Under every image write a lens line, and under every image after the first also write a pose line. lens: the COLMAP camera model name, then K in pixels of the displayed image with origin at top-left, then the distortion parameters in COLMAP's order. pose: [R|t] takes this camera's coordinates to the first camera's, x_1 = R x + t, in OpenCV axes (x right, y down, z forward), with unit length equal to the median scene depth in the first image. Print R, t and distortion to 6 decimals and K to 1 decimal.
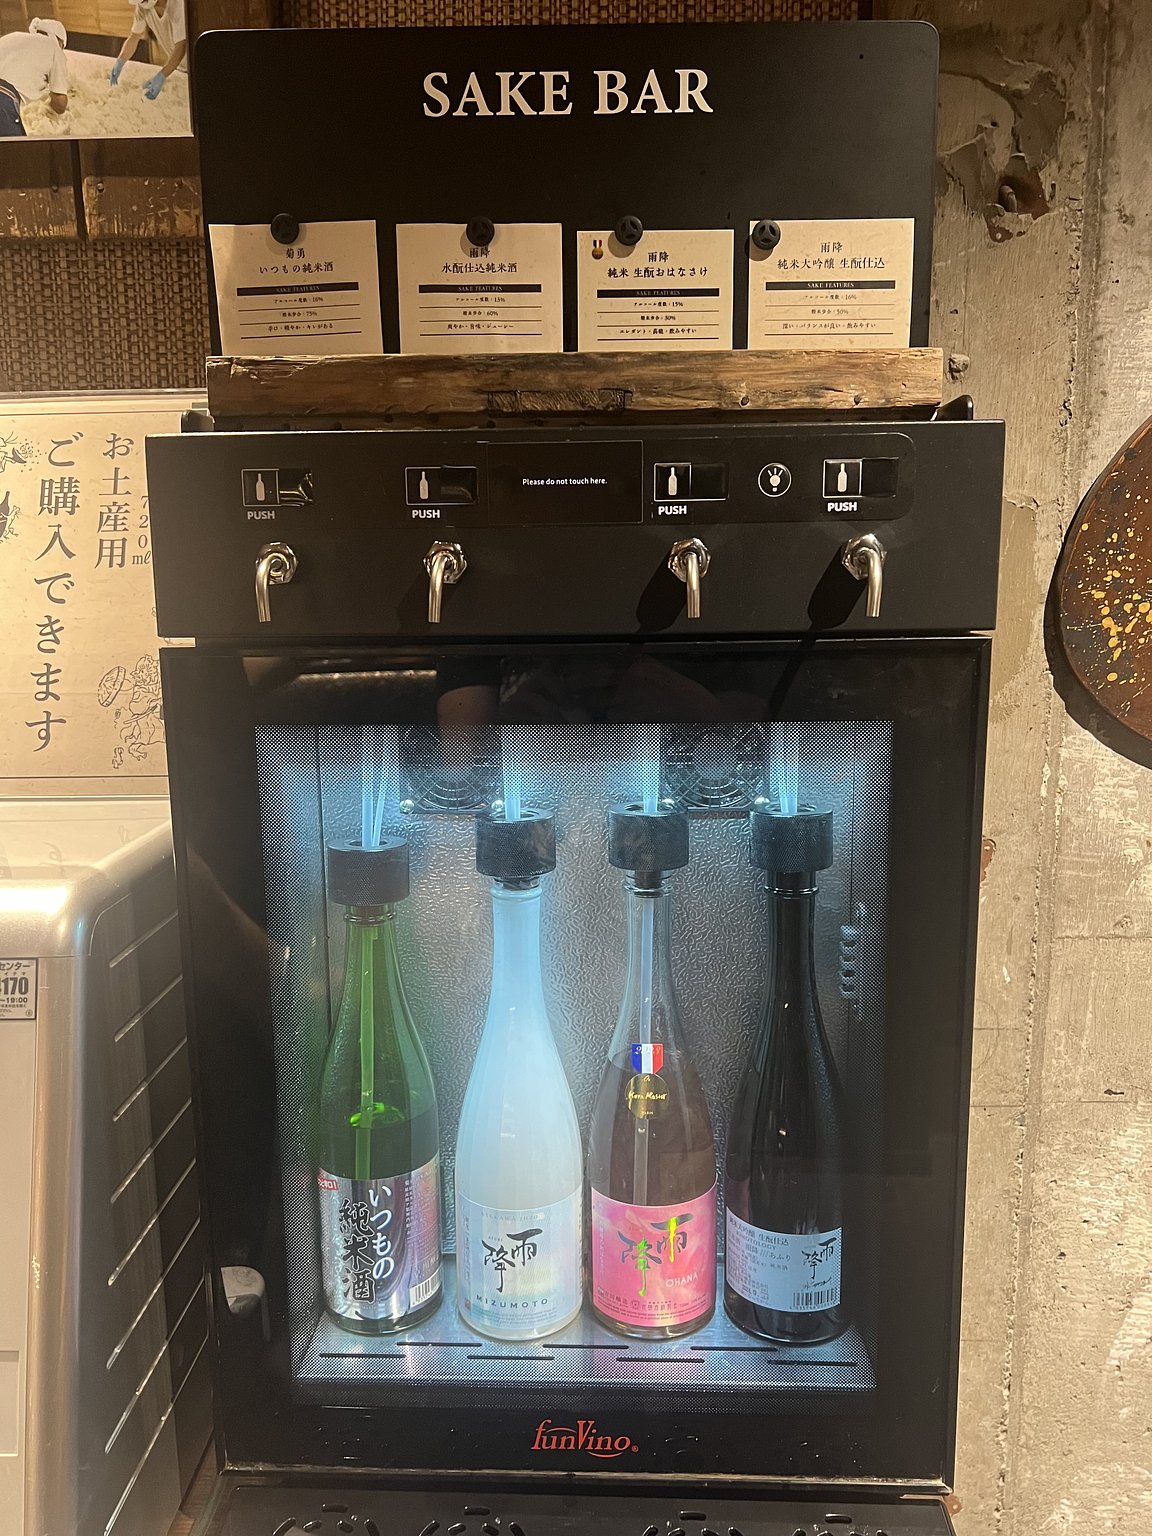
lens RADIAL K [[1154.6, 0, 571.6], [0, 1154.6, 770.4], [0, 0, 1]] dist [0.000949, -0.011002]
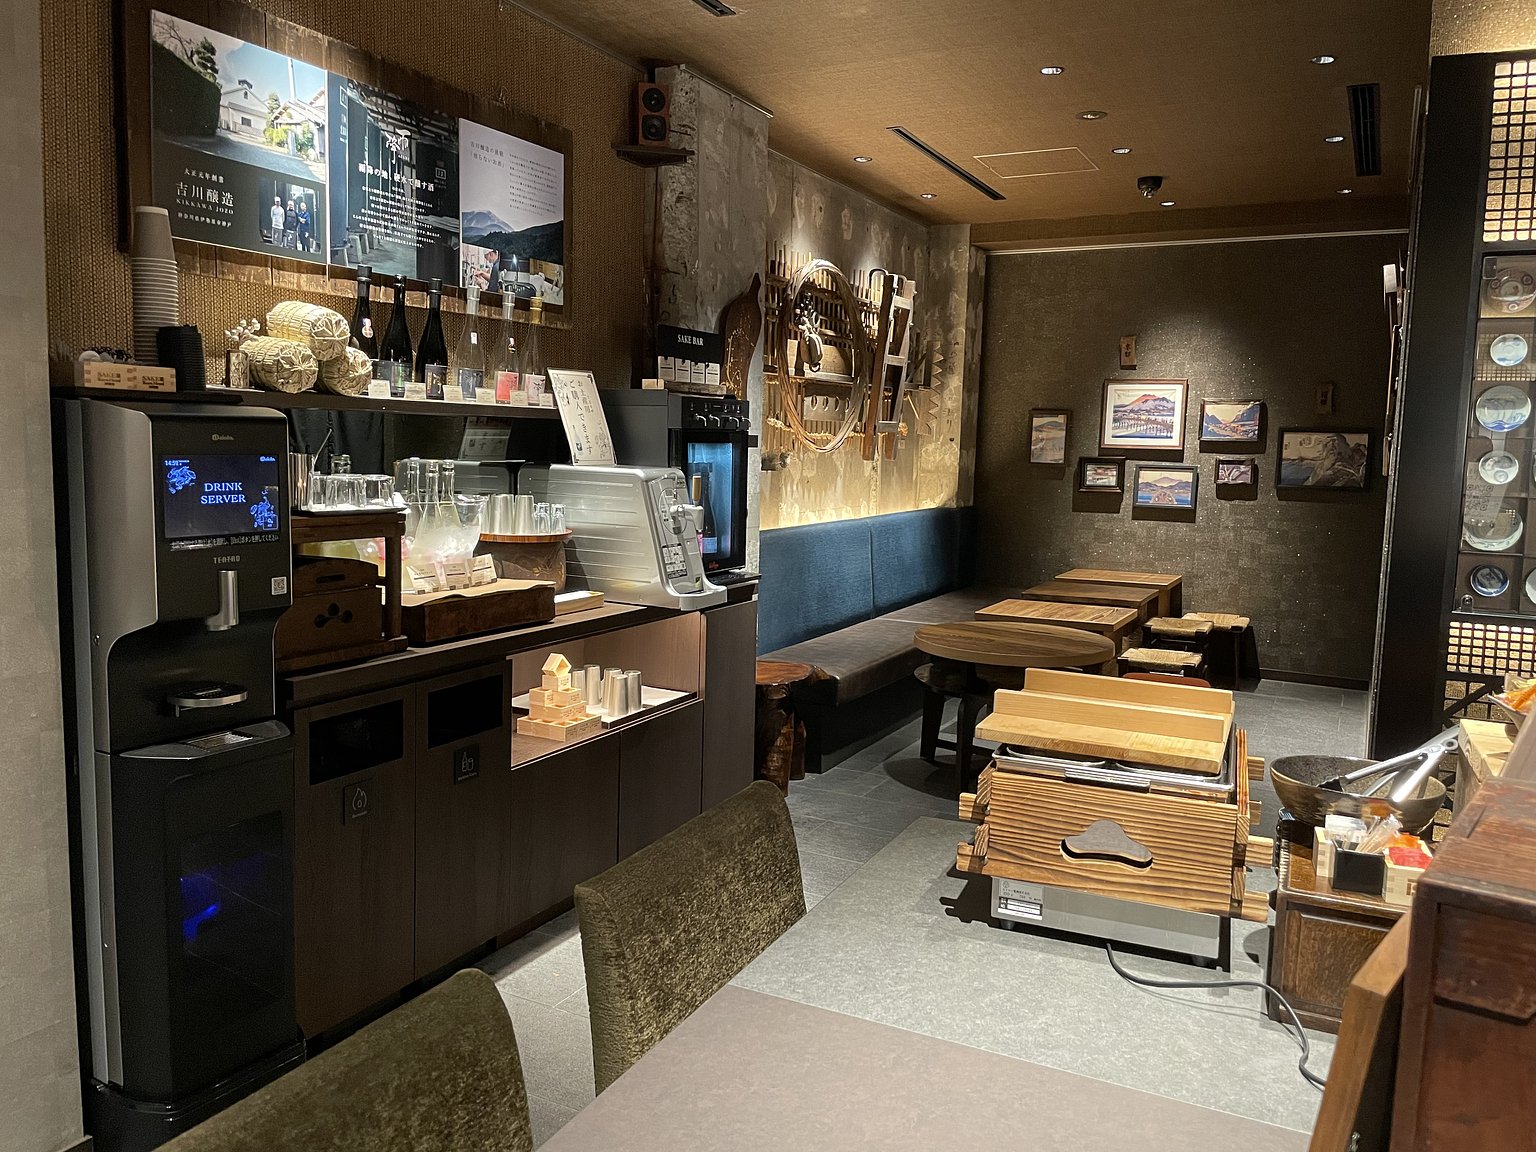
lens RADIAL K [[1177.5, 0, 766.7], [0, 1177.5, 570.9], [0, 0, 1]] dist [0.005871, -0.001098]
pose [[0.445250, -0.082252, 0.891620, -3.610234], [0.117199, 0.992559, 0.033037, 0.306103], [-0.887703, 0.089787, 0.451577, -1.355349]]
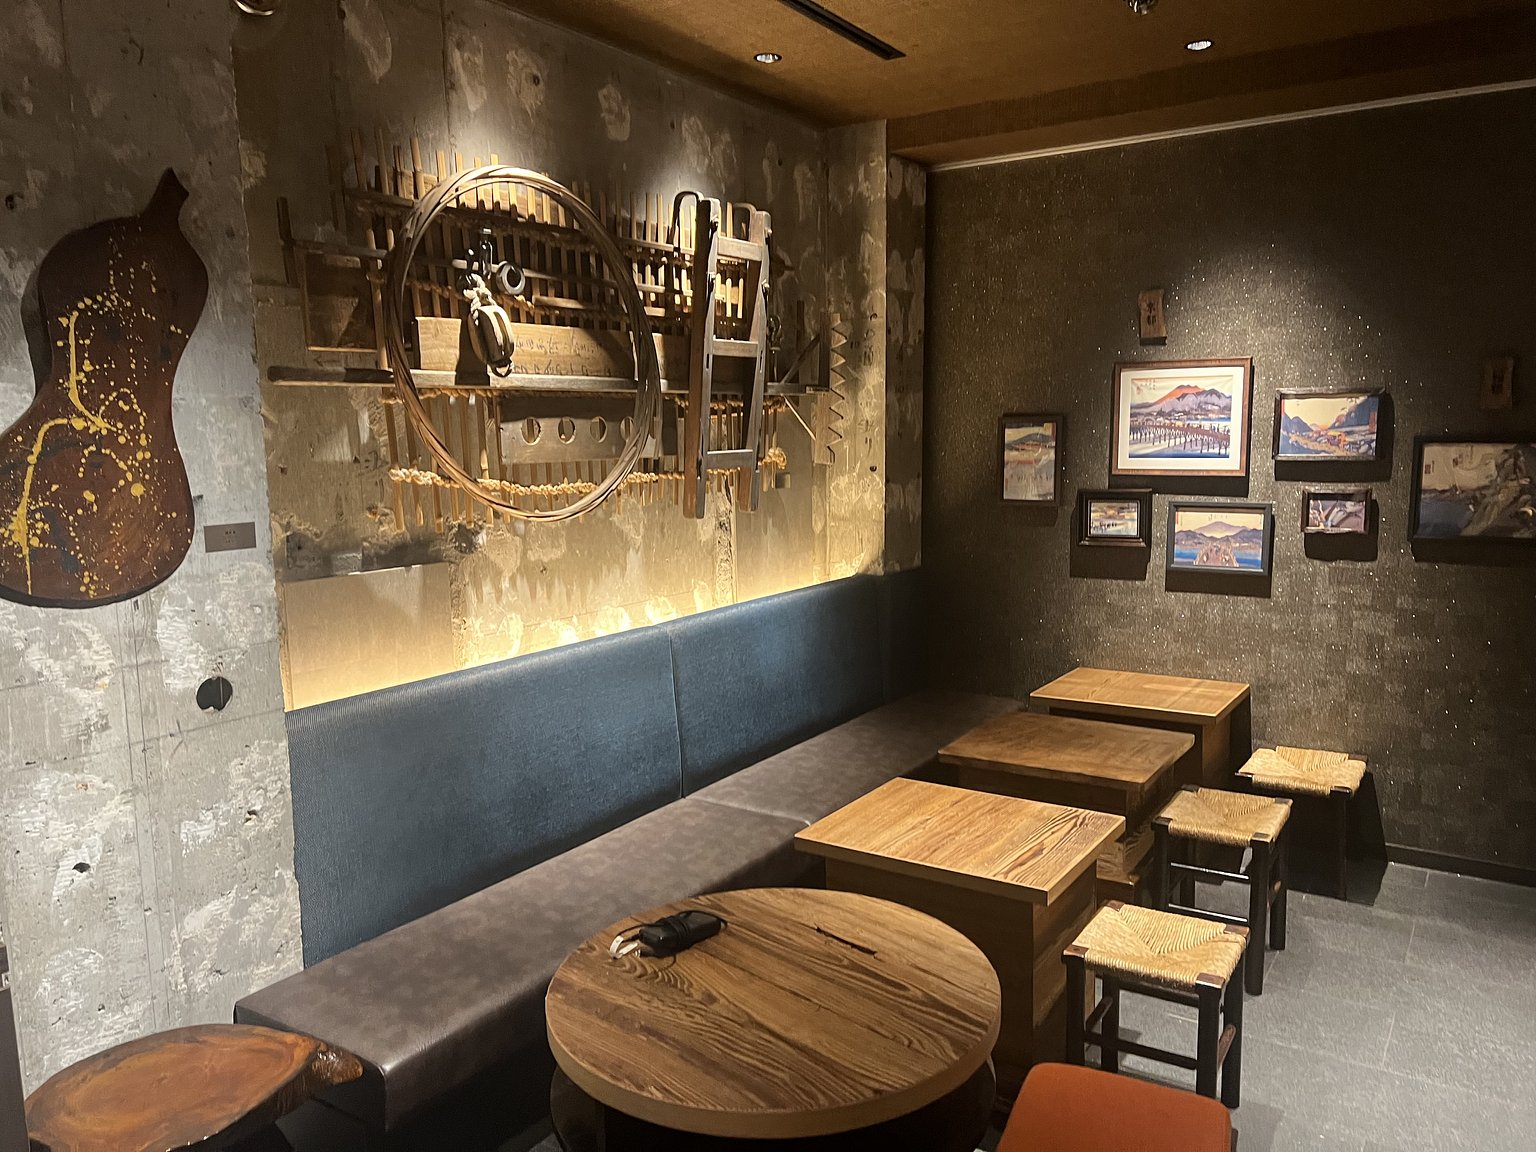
lens RADIAL K [[1154.6, 0, 774.5], [0, 1154.6, 588.5], [0, 0, 1]] dist [0.000949, -0.011002]
pose [[0.531347, -0.116387, 0.839121, -0.505023], [0.145569, 0.988328, 0.044905, 0.073159], [-0.834554, 0.098290, 0.542087, -1.232896]]
